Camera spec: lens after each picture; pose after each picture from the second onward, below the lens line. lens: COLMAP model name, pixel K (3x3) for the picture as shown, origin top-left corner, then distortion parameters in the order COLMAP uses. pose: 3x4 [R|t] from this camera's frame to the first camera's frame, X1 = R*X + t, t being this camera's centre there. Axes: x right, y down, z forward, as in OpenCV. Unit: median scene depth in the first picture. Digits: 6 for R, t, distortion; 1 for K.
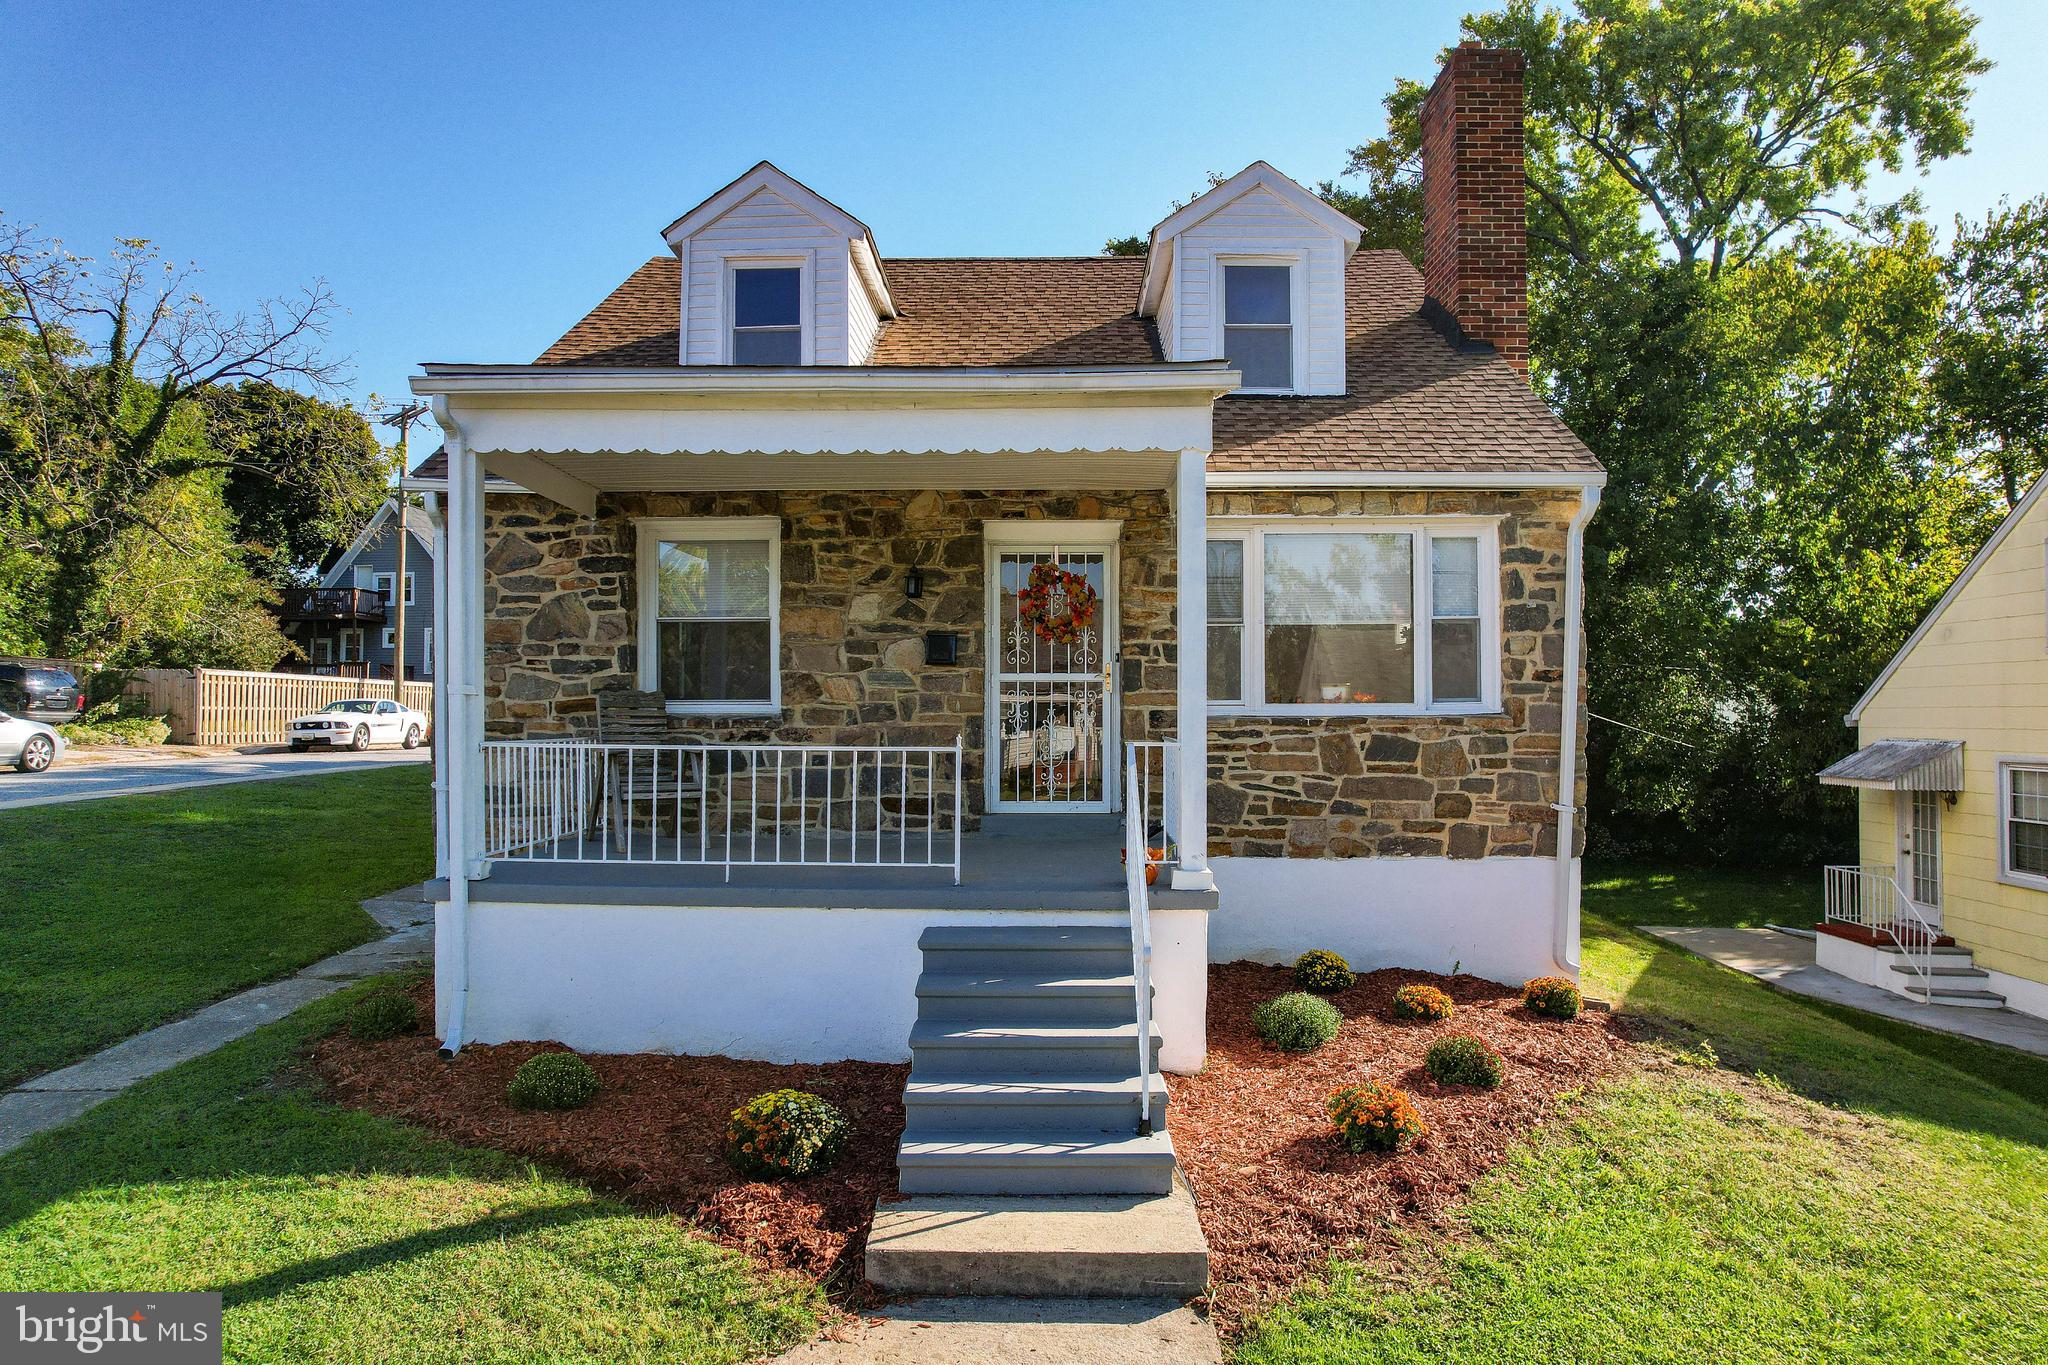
lens RADIAL K [[1308.3, 0, 1019.5], [0, 1308.3, 691.9], [0, 0, 1]] dist [-0.066189, 0.050368]
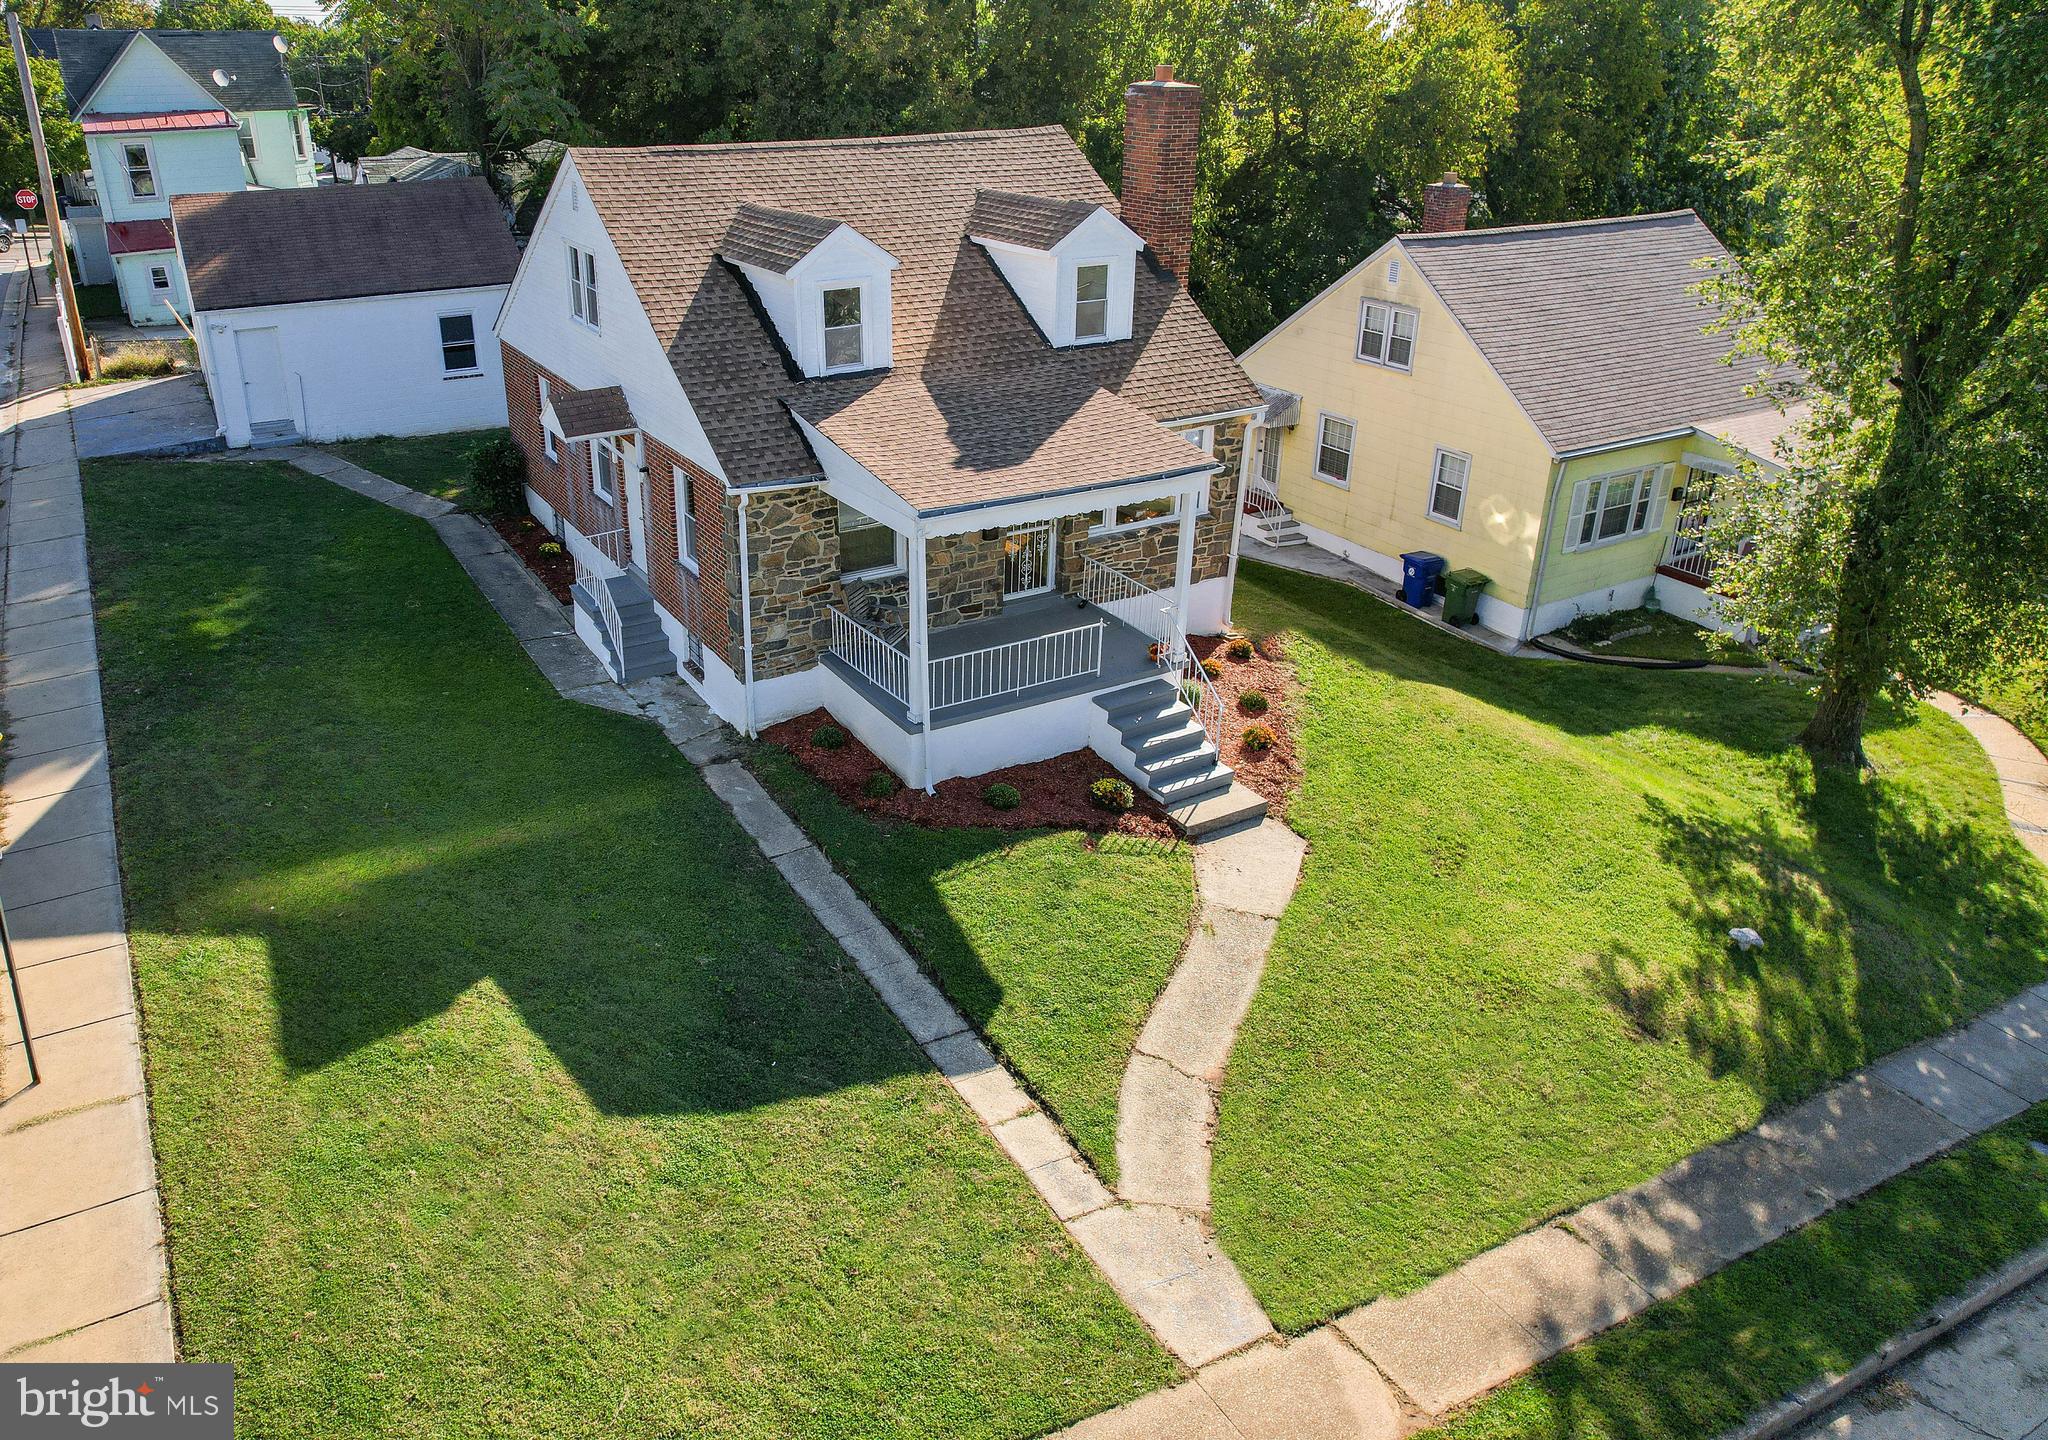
lens RADIAL K [[1427.2, 0, 893.9], [0, 1427.2, 711.5], [0, 0, 1]] dist [-0.043390, 0.000066]
pose [[0.869098, -0.219799, 0.443121, -1.169620], [0.002915, 0.898107, 0.439767, -0.716053], [-0.494631, -0.380909, 0.781184, -0.671131]]
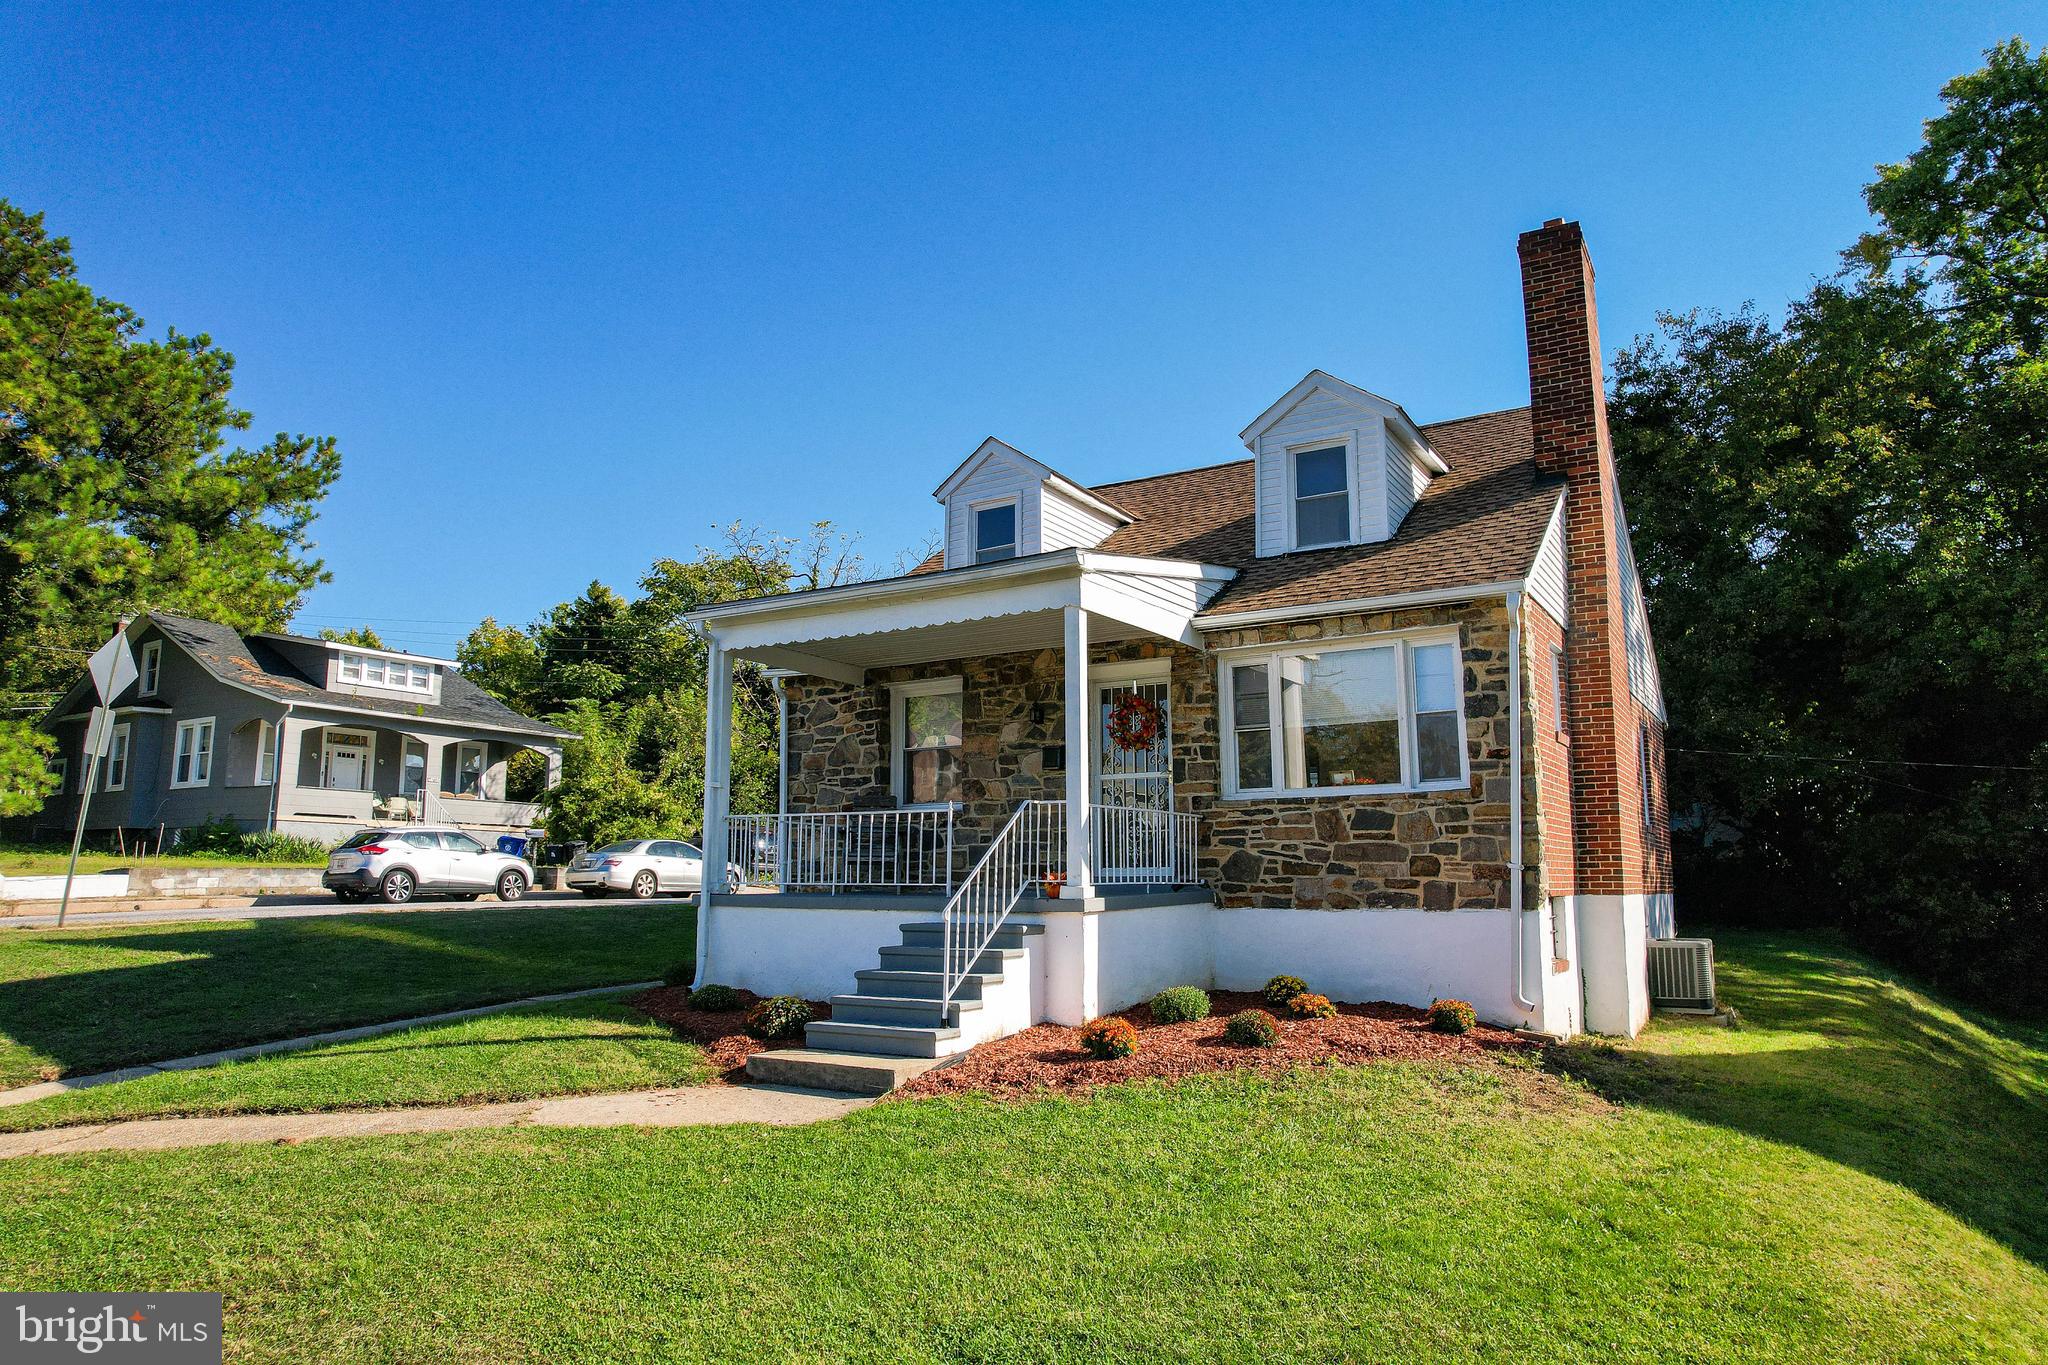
lens RADIAL K [[1308.3, 0, 1019.5], [0, 1308.3, 691.9], [0, 0, 1]] dist [-0.066189, 0.050368]
pose [[0.856654, -0.077100, -0.510097, 0.636463], [0.005932, 0.990176, -0.139702, 0.093633], [0.515857, 0.116651, 0.848695, -0.232264]]
